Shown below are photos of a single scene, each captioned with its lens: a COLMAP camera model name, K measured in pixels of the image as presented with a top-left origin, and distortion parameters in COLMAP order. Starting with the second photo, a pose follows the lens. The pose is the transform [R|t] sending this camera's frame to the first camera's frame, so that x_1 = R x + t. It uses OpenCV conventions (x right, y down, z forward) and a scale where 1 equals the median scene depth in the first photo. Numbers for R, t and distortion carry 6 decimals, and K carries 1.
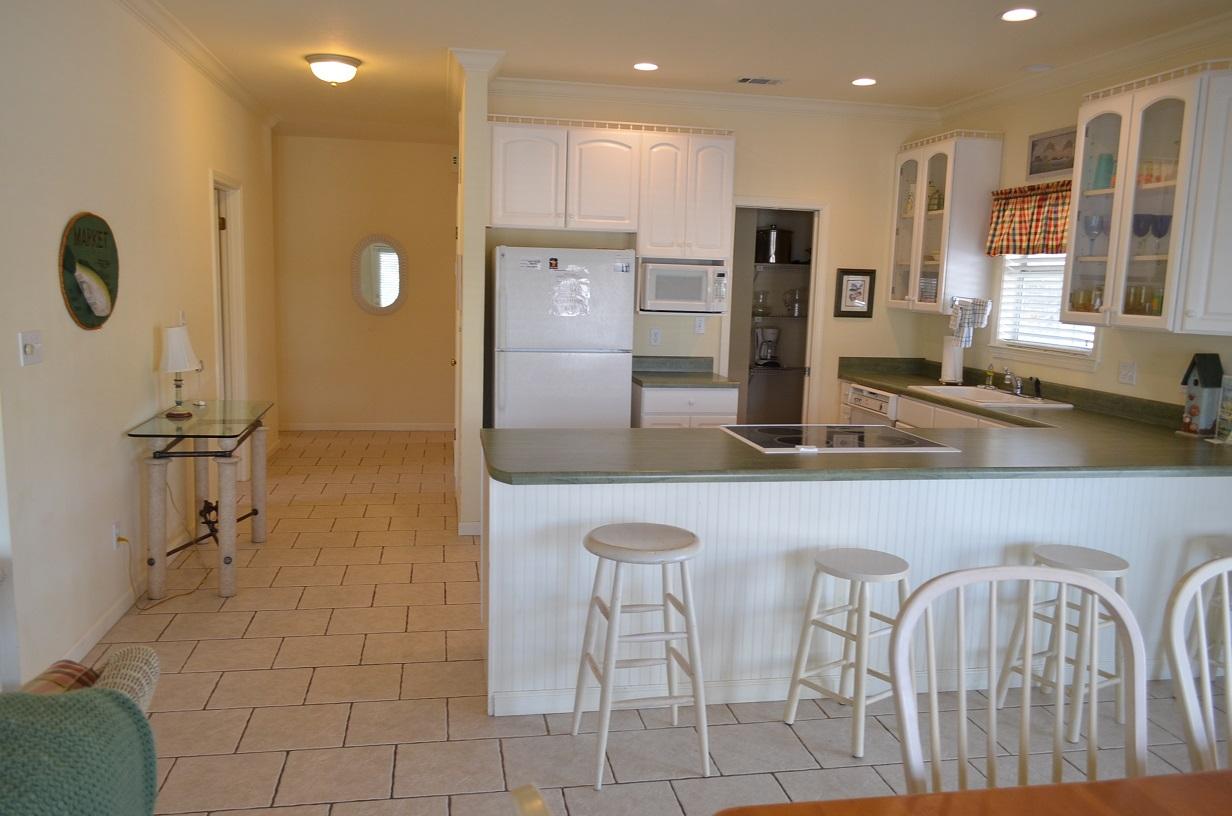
lens RADIAL K [[954.5, 0, 612.5], [0, 954.5, 412.2], [0, 0, 1]] dist [-0.002294, -0.004616]
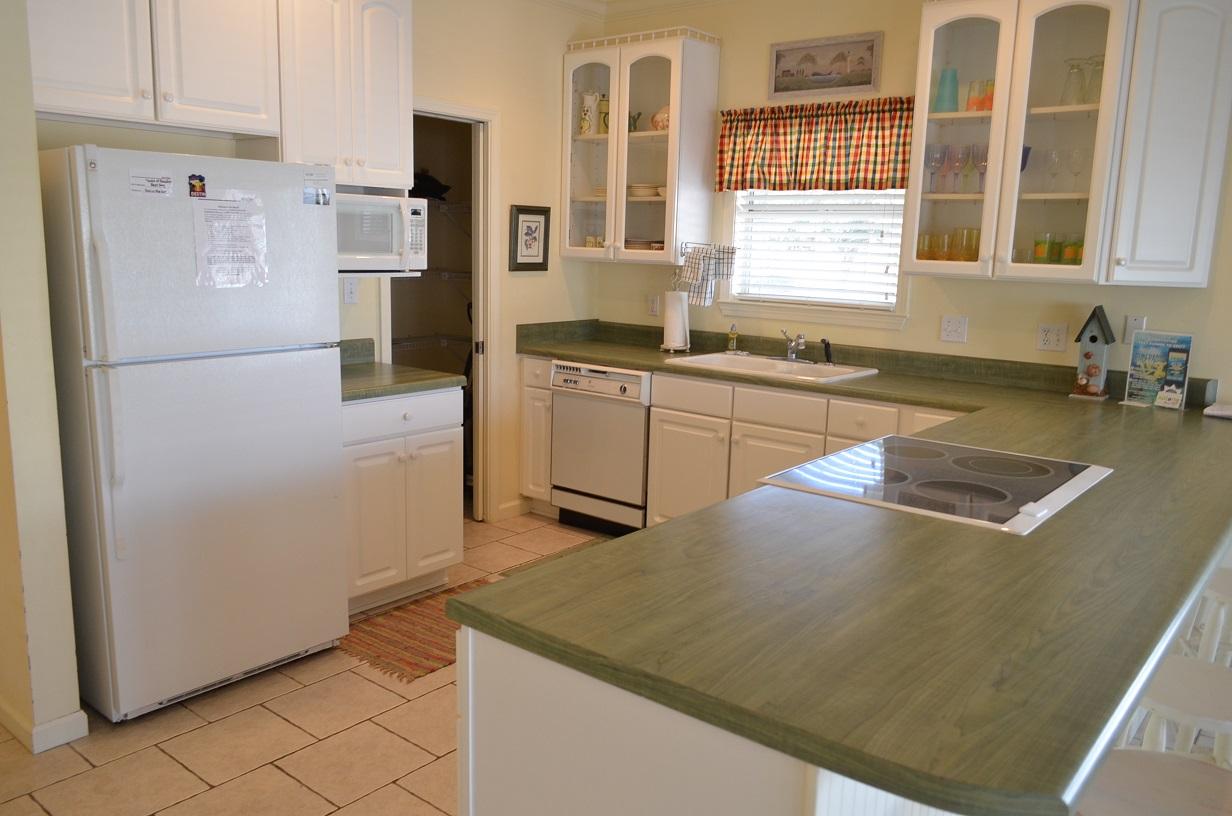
lens RADIAL K [[954.5, 0, 612.5], [0, 954.5, 412.2], [0, 0, 1]] dist [-0.002294, -0.004616]
pose [[0.759571, -0.123769, 0.638540, -0.220005], [0.085175, 0.992202, 0.091000, -0.059624], [-0.644823, -0.014734, 0.764190, 0.439176]]
